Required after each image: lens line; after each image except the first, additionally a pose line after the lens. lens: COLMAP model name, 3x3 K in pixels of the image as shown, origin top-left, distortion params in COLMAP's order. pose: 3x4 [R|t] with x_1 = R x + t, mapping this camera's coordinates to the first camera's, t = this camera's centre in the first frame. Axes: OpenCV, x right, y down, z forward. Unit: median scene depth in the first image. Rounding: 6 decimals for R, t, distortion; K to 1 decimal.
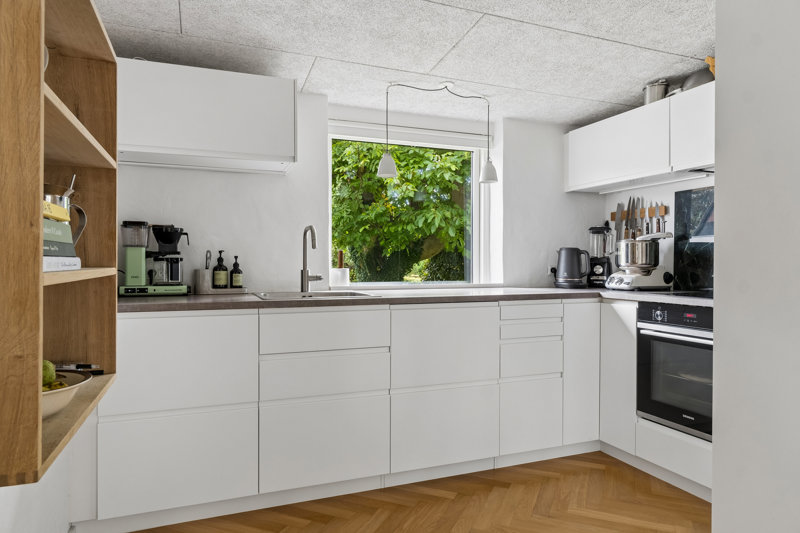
lens RADIAL K [[523.0, 0, 399.4], [0, 523.0, 267.0], [0, 0, 1]] dist [-0.001513, 0.004946]
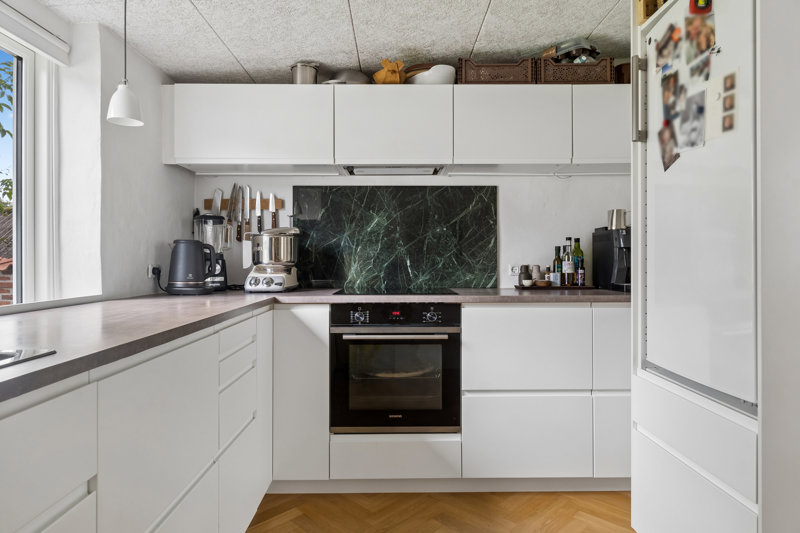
lens RADIAL K [[473.9, 0, 399.8], [0, 473.9, 259.5], [0, 0, 1]] dist [-0.001752, -0.000250]
pose [[0.344883, 0.000430, 0.938645, -0.231454], [0.009572, 0.999946, -0.003975, -0.004185], [-0.938597, 0.010356, 0.344861, 0.556656]]
